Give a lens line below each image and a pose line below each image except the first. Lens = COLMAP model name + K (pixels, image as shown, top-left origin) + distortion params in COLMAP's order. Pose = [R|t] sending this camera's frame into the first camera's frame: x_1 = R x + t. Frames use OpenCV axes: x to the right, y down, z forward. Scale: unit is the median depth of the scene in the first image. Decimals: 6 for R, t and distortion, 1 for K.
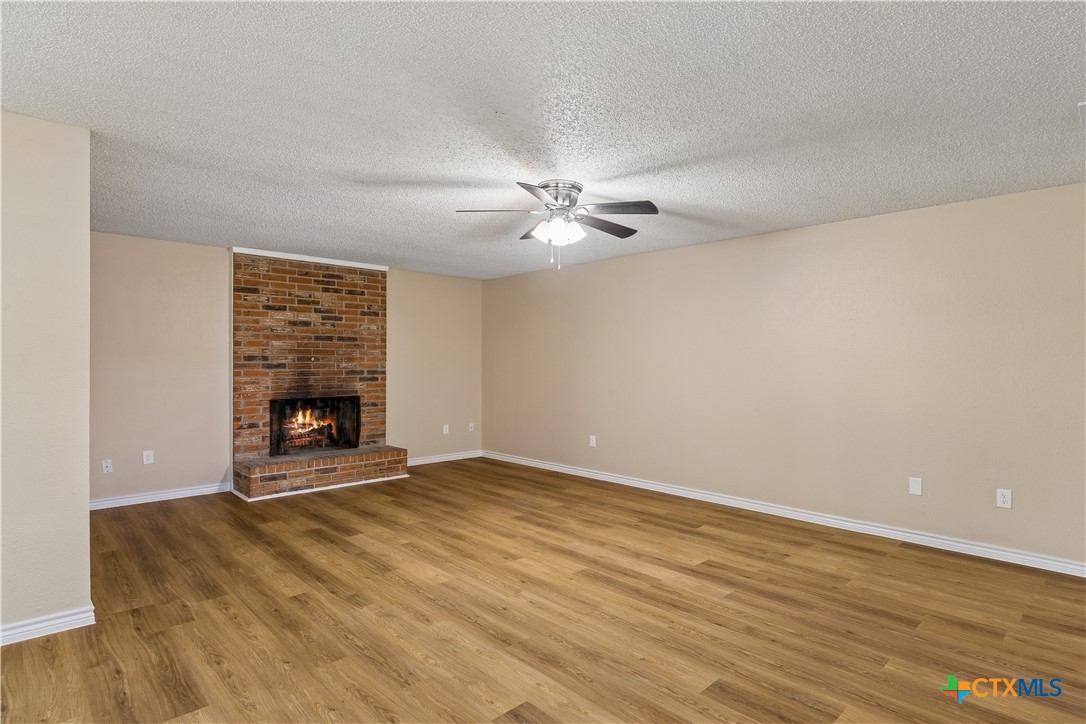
lens RADIAL K [[564.3, 0, 543.6], [0, 564.3, 360.2], [0, 0, 1]] dist [-0.001250, -0.001215]
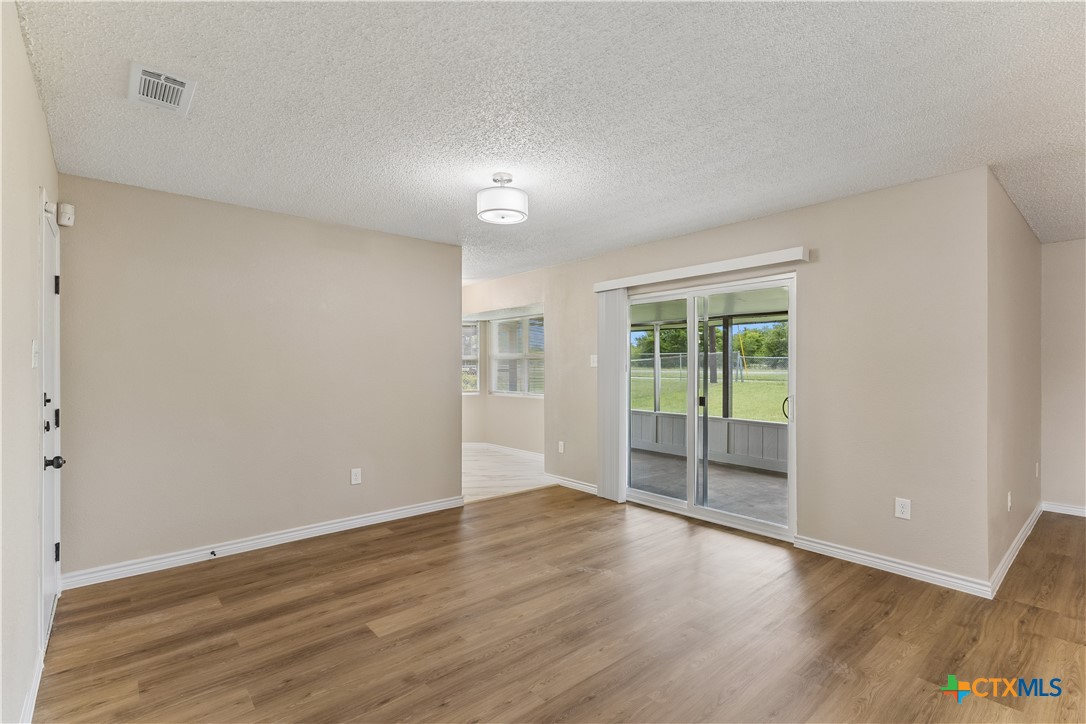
lens RADIAL K [[511.3, 0, 550.9], [0, 511.3, 366.2], [0, 0, 1]] dist [0.000545, -0.000129]
pose [[-0.040324, -0.004142, -0.999178, 0.203897], [-0.001963, 0.999990, -0.004067, 0.003049], [0.999185, 0.001797, -0.040332, 0.117833]]
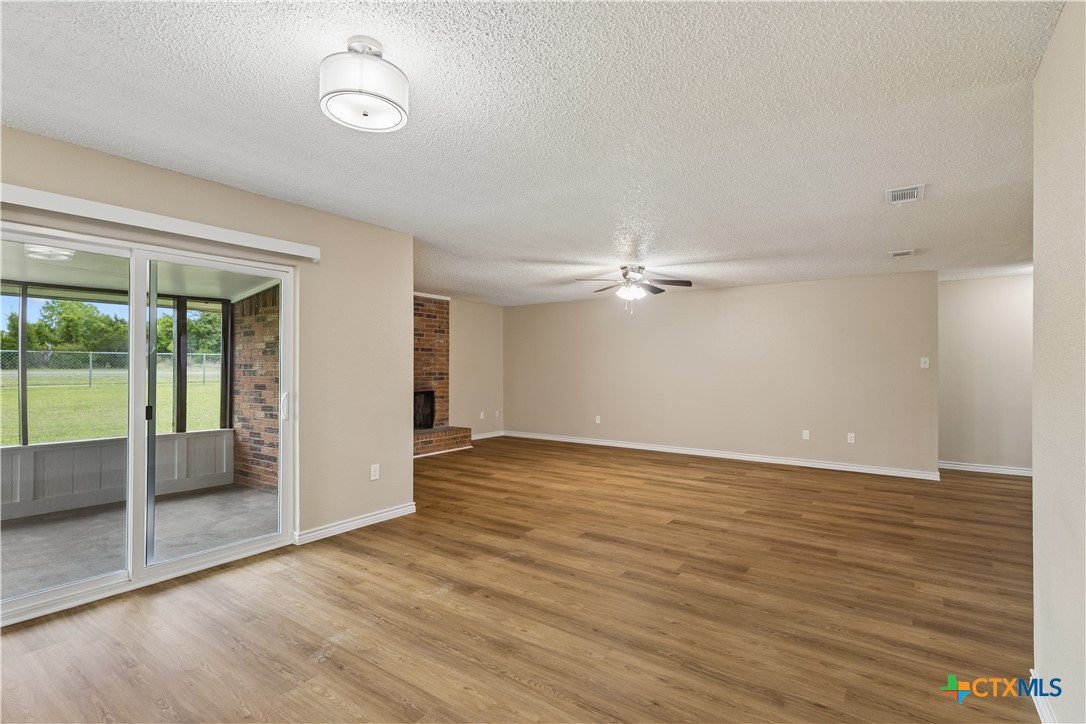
lens RADIAL K [[511.9, 0, 543.4], [0, 511.9, 367.5], [0, 0, 1]] dist [0.014695, -0.000708]
pose [[0.982044, -0.000070, 0.188650, -0.537791], [-0.000688, 0.999992, 0.003956, 0.001771], [-0.188649, -0.004015, 0.982036, -0.515481]]
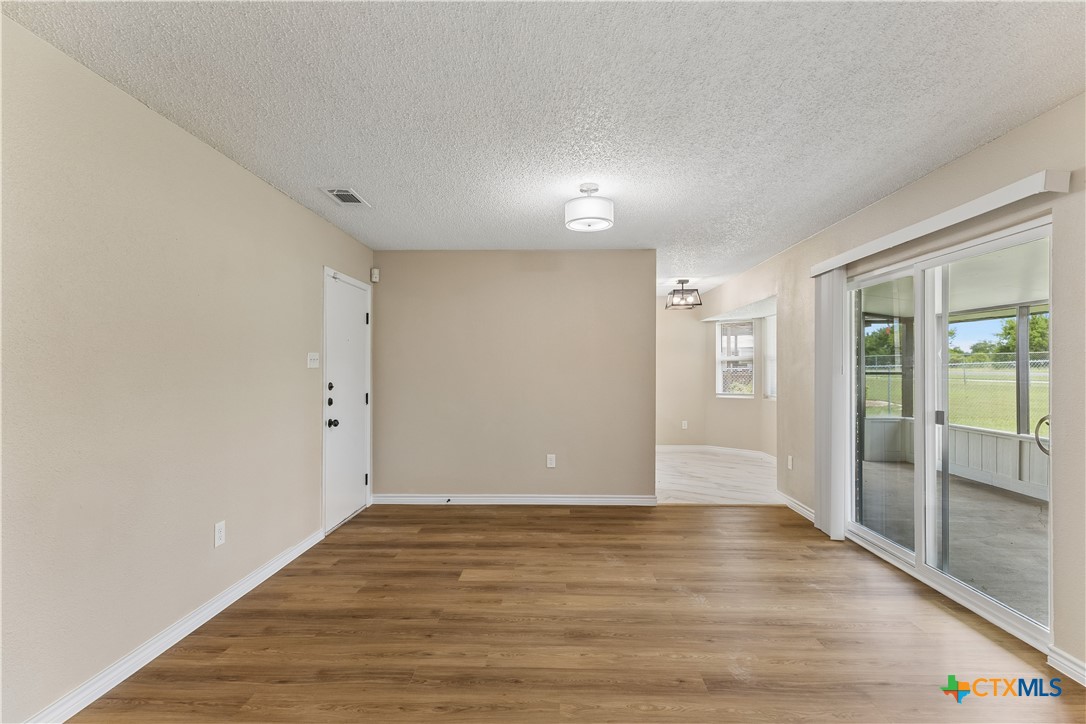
lens RADIAL K [[511.3, 0, 544.9], [0, 511.3, 362.7], [0, 0, 1]] dist [0.000545, -0.000129]
pose [[-0.715099, -0.011418, -0.698930, 0.040267], [-0.004473, 0.999921, -0.011759, 0.002673], [0.699009, -0.005282, -0.715094, 0.571550]]
